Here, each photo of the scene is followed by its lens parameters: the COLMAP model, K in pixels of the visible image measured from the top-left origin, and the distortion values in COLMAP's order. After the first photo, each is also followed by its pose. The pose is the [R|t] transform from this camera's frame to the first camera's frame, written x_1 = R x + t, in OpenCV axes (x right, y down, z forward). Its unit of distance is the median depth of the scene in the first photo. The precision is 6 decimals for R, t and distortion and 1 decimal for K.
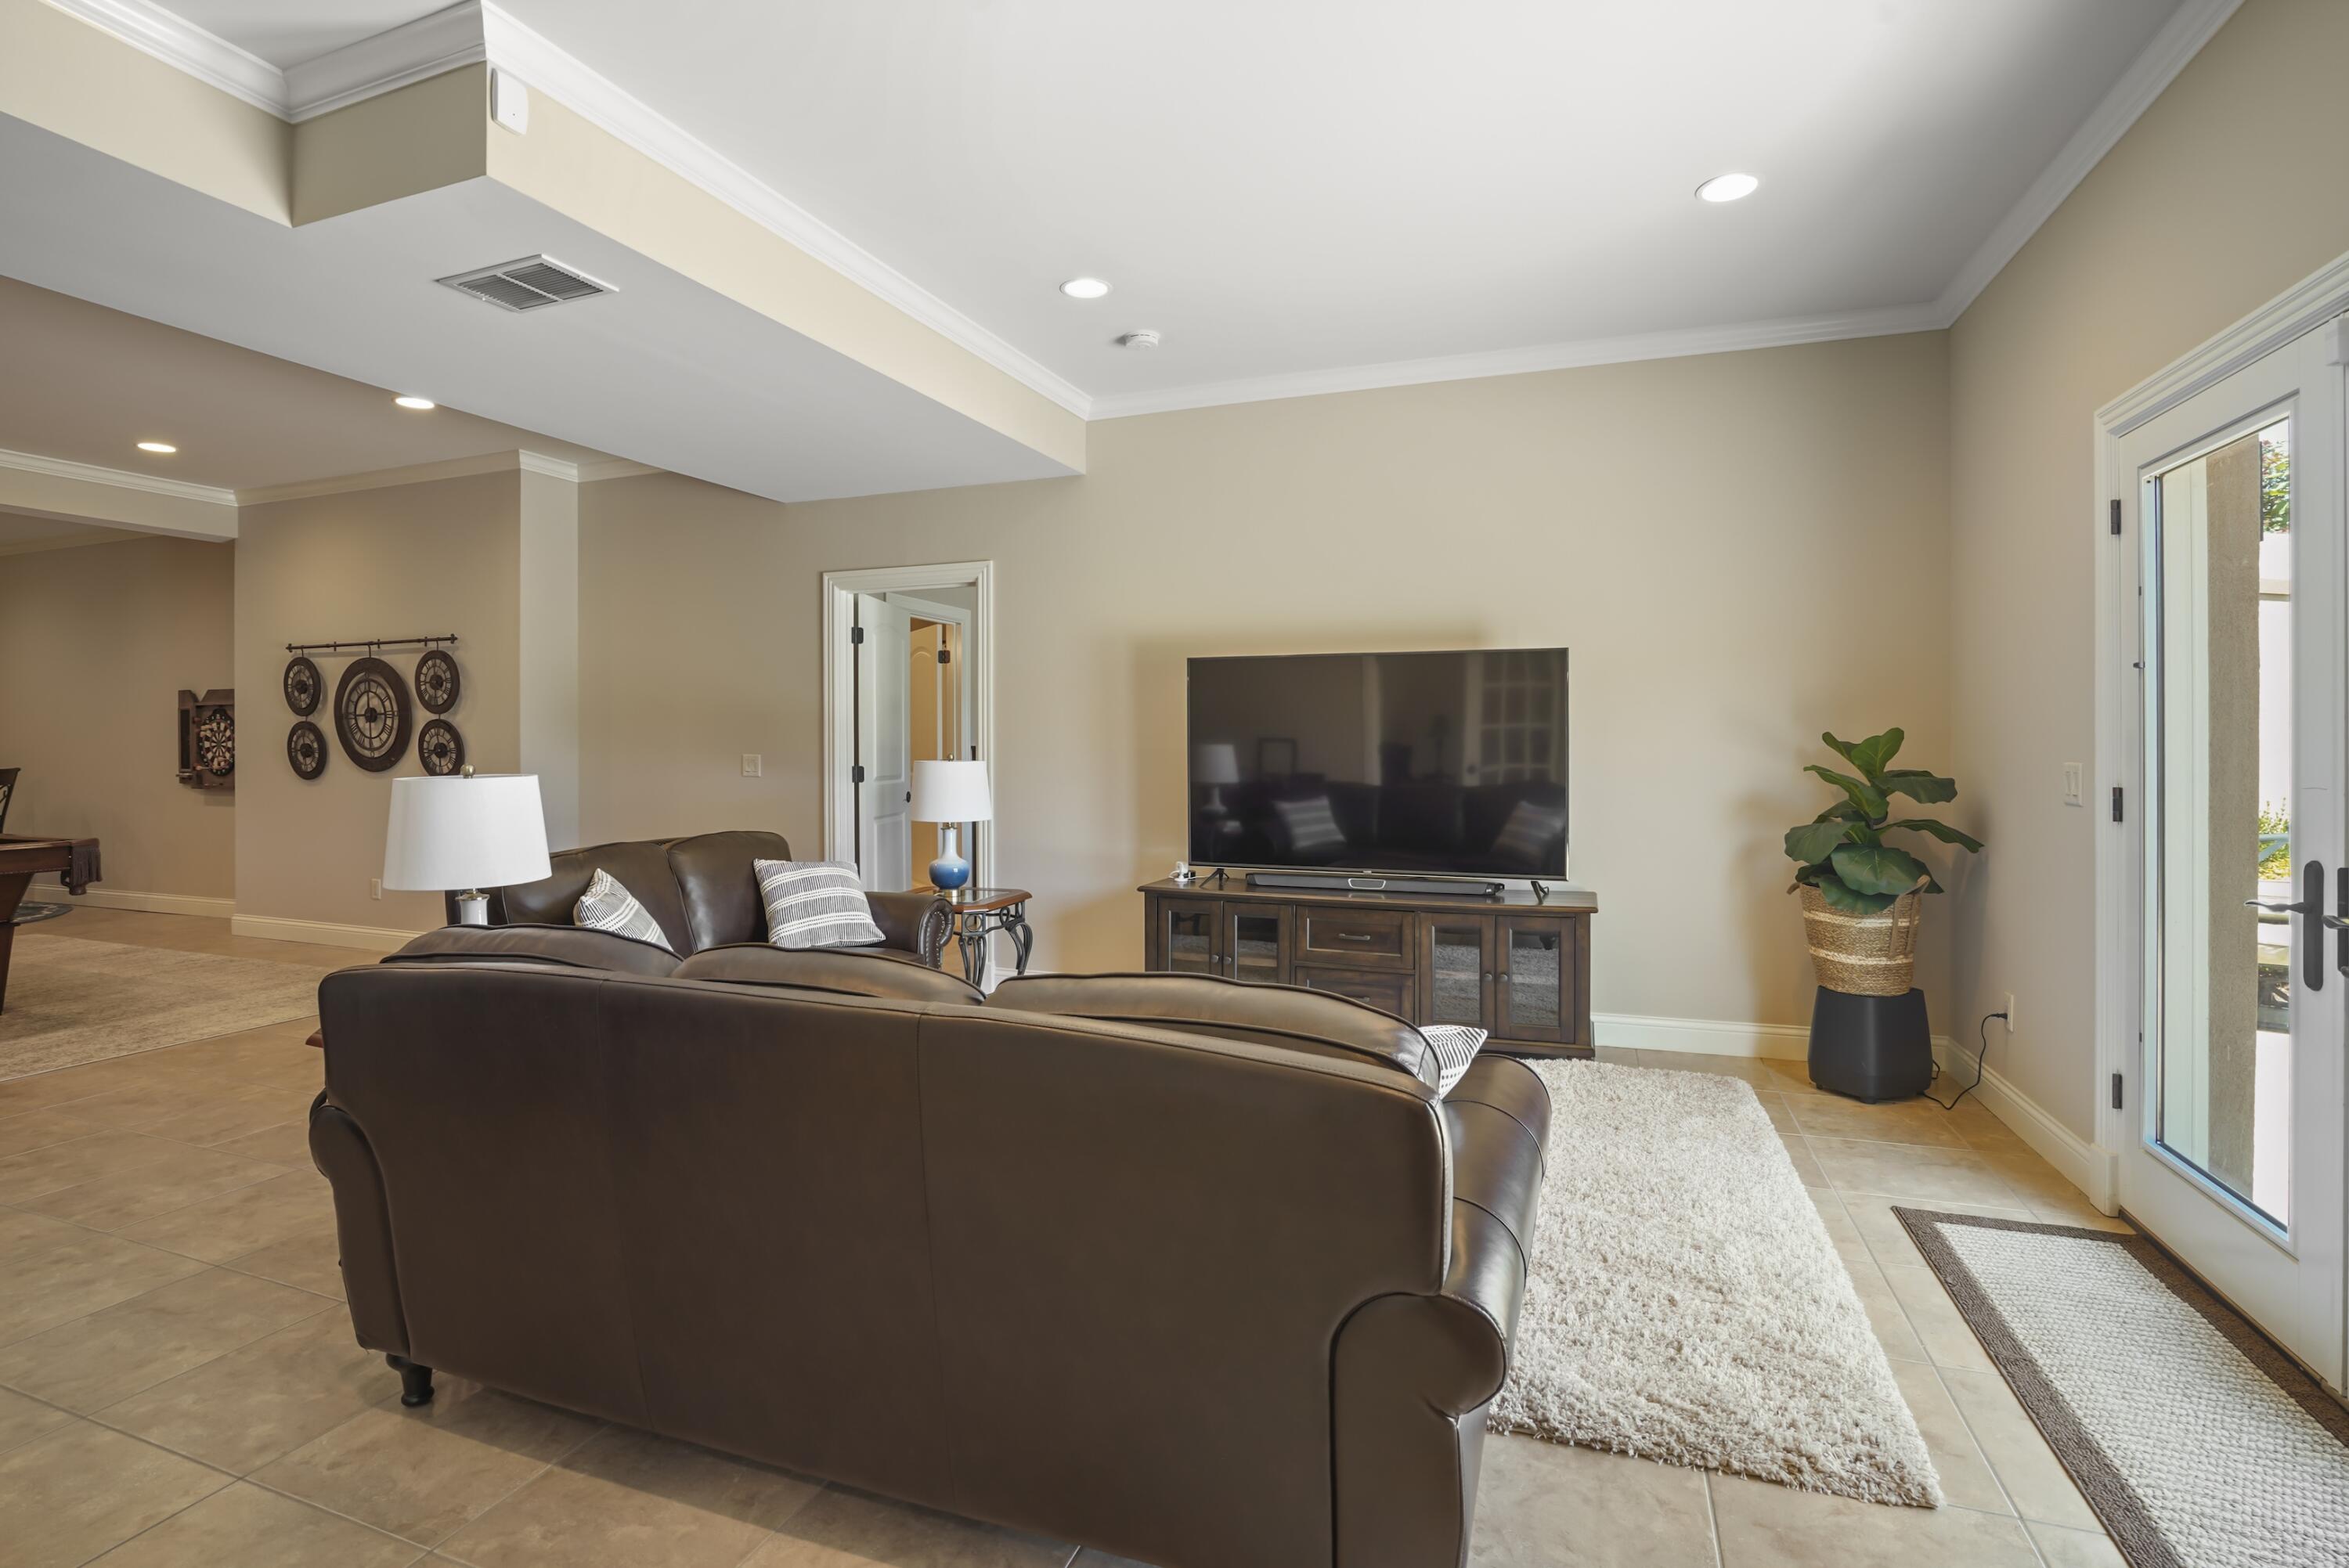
lens RADIAL K [[1109.1, 0, 1180.5], [0, 1109.1, 764.6], [0, 0, 1]] dist [-0.055774, 0.019693]
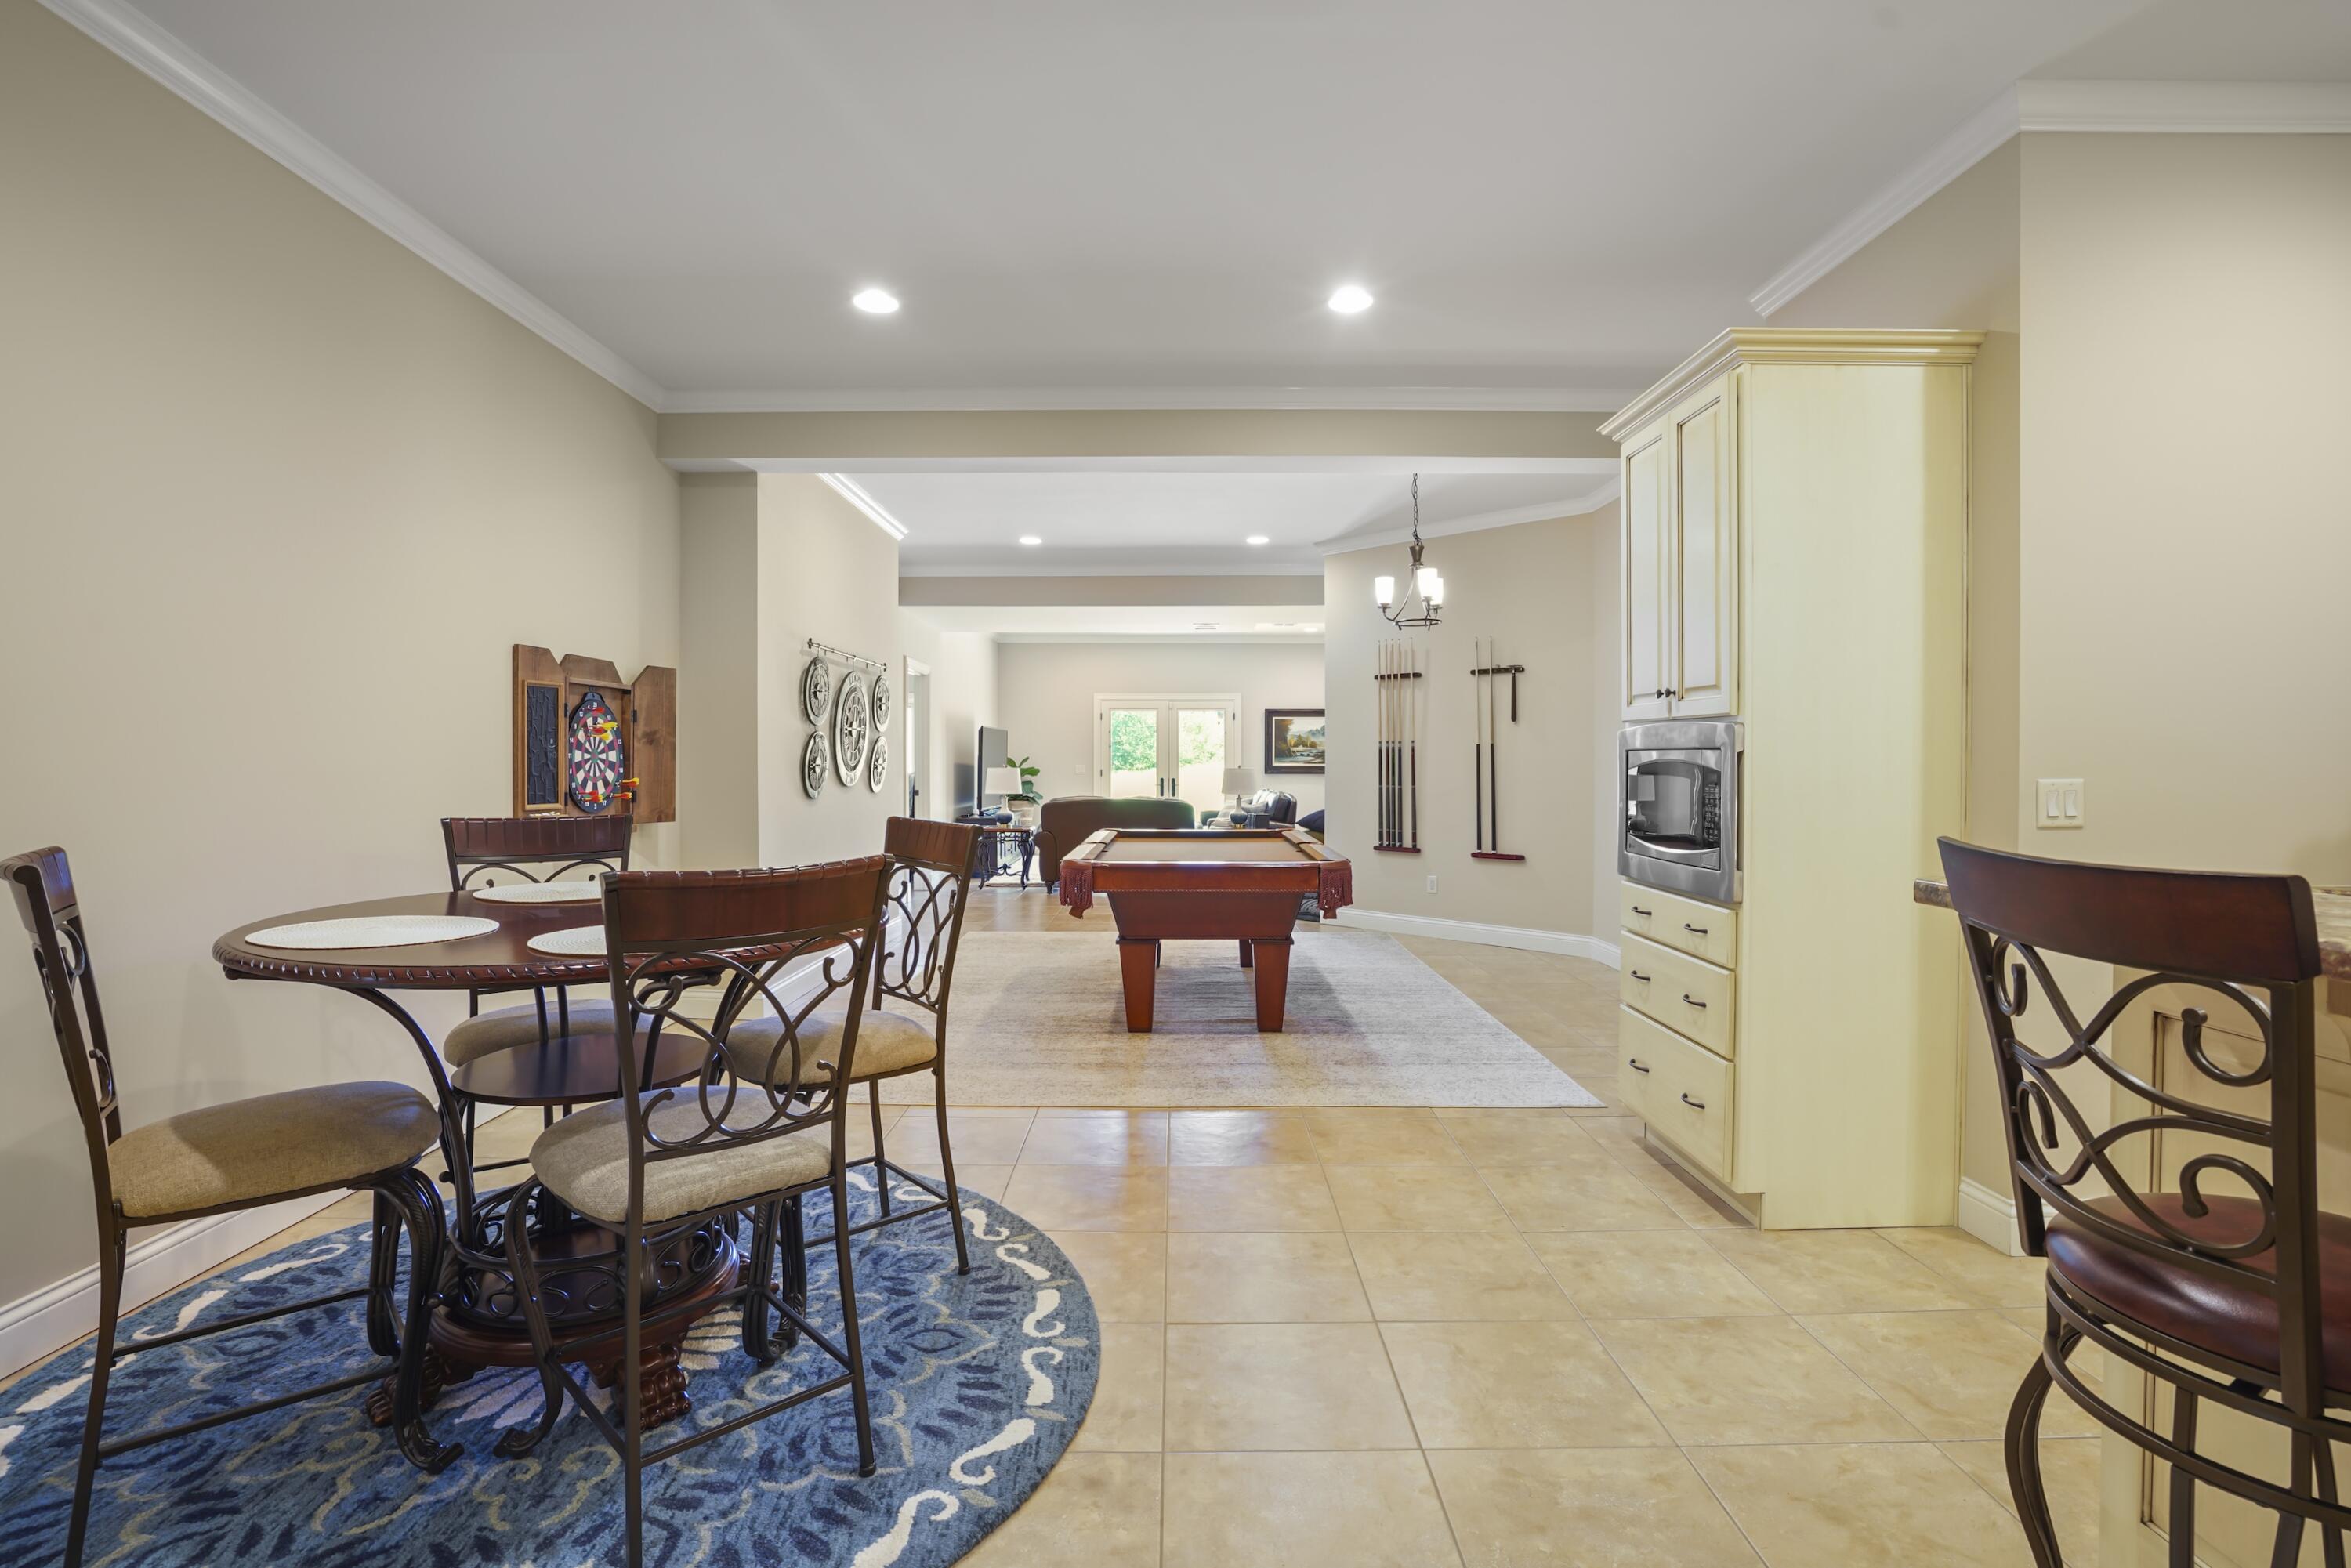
lens RADIAL K [[1110.1, 0, 1184.4], [0, 1110.1, 779.4], [0, 0, 1]] dist [-0.055774, 0.019693]
pose [[-0.355483, -0.015588, 0.934553, -1.811075], [0.013314, 0.999675, 0.021739, -0.017580], [-0.934588, 0.020170, -0.355159, 1.077828]]
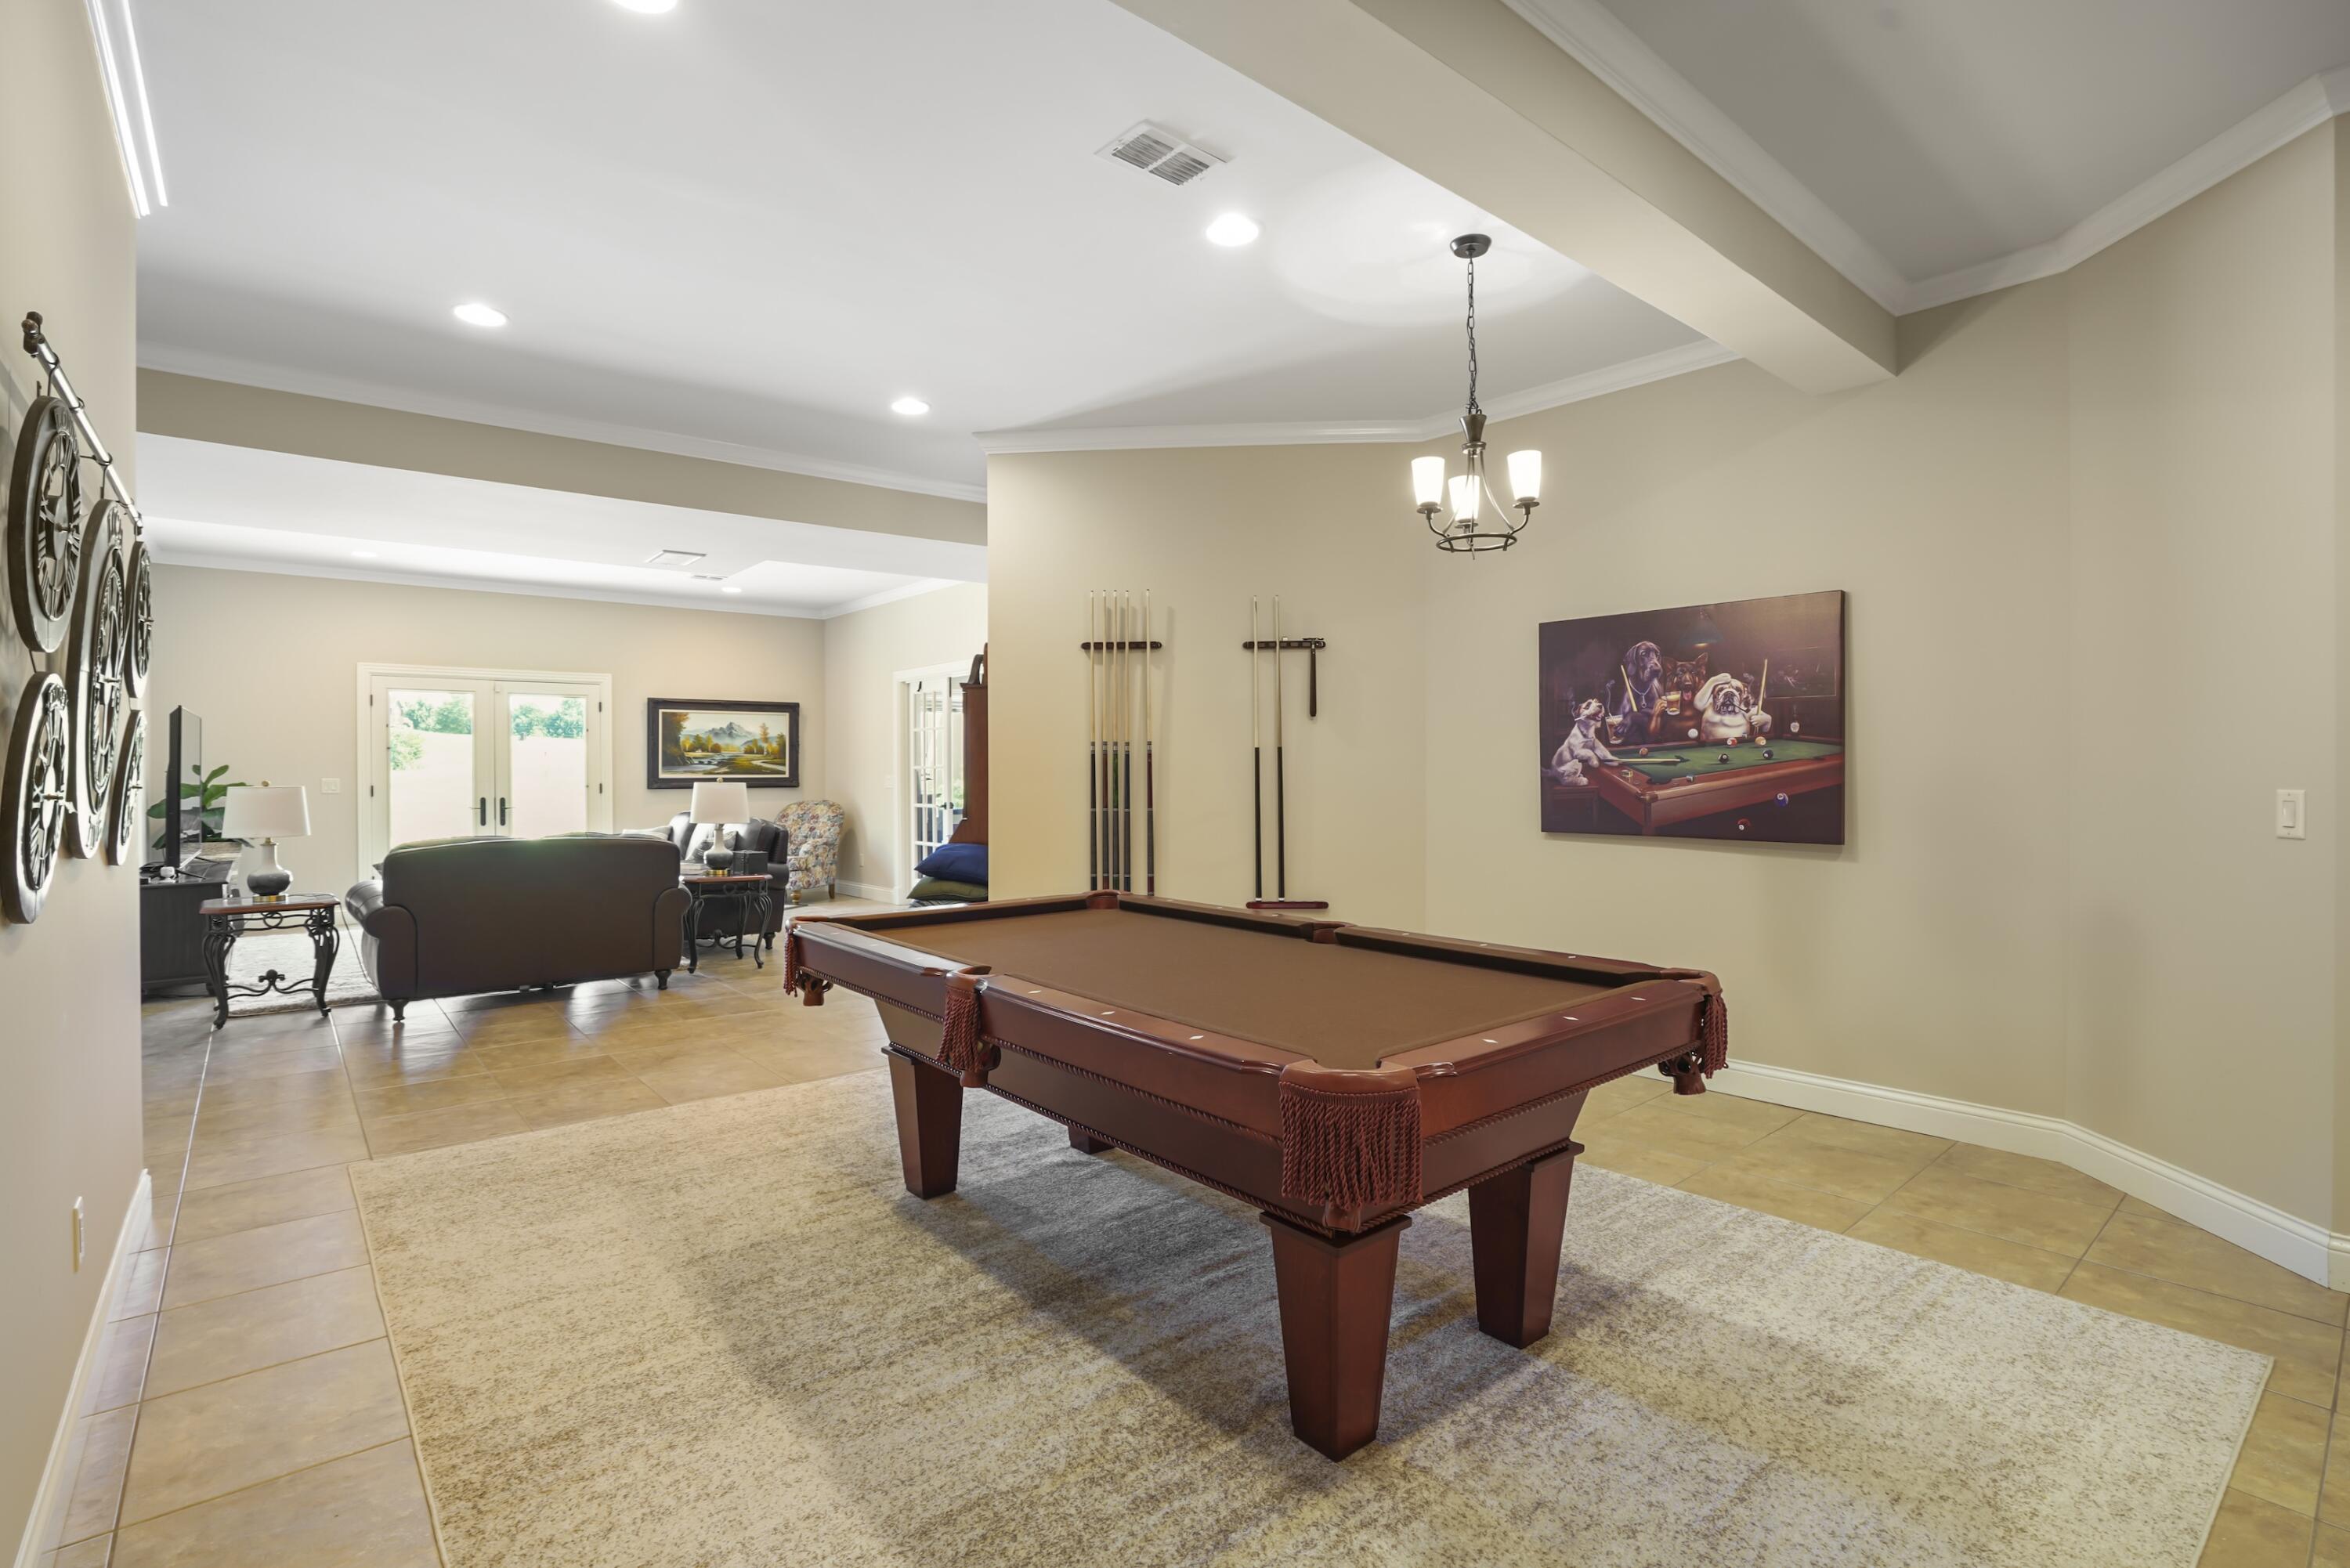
lens RADIAL K [[1109.6, 0, 1172.8], [0, 1109.6, 780.8], [0, 0, 1]] dist [-0.055774, 0.019693]
pose [[-0.869854, -0.004109, 0.493293, -1.185638], [0.008769, 0.999679, 0.023789, -0.020796], [-0.493232, 0.025018, -0.869538, 1.123220]]
